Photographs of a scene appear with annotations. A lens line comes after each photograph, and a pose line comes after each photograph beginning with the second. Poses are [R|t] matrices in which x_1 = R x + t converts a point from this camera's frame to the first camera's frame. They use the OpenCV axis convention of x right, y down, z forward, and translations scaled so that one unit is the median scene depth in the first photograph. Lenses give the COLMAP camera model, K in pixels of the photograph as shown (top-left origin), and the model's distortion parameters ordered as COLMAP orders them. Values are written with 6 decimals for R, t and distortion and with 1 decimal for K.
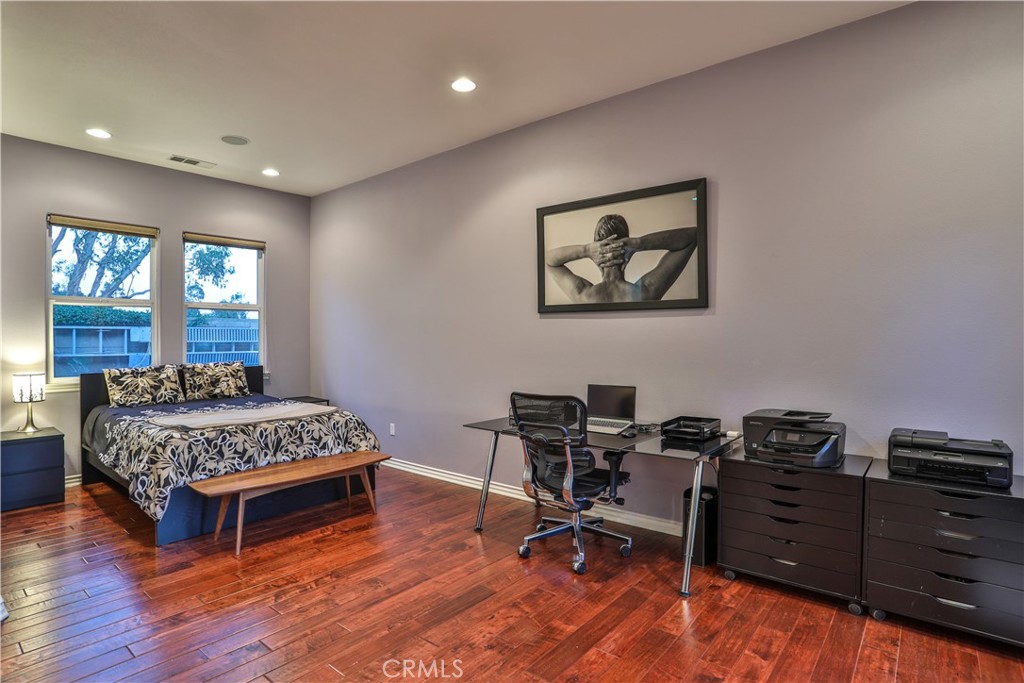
lens RADIAL K [[523.4, 0, 514.0], [0, 523.4, 340.5], [0, 0, 1]] dist [-0.059663, 0.021979]
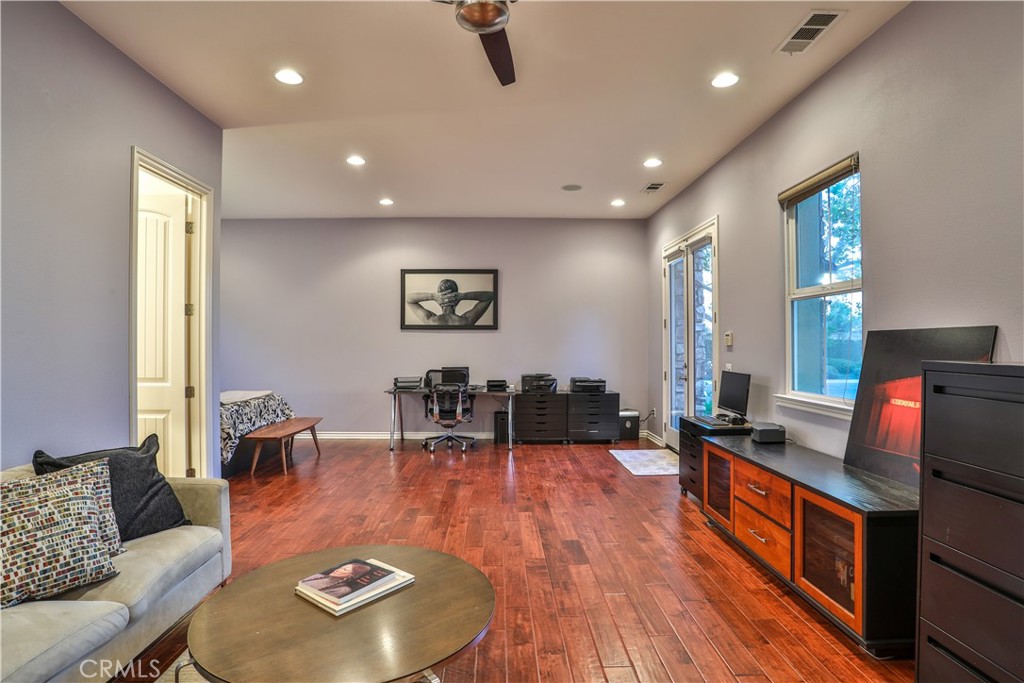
lens RADIAL K [[523.4, 0, 508.9], [0, 523.4, 341.9], [0, 0, 1]] dist [-0.059663, 0.021979]
pose [[0.758688, 0.006481, 0.651422, -0.905458], [0.002160, 0.999920, -0.012464, 0.014073], [-0.651450, 0.010864, 0.758614, -0.612182]]
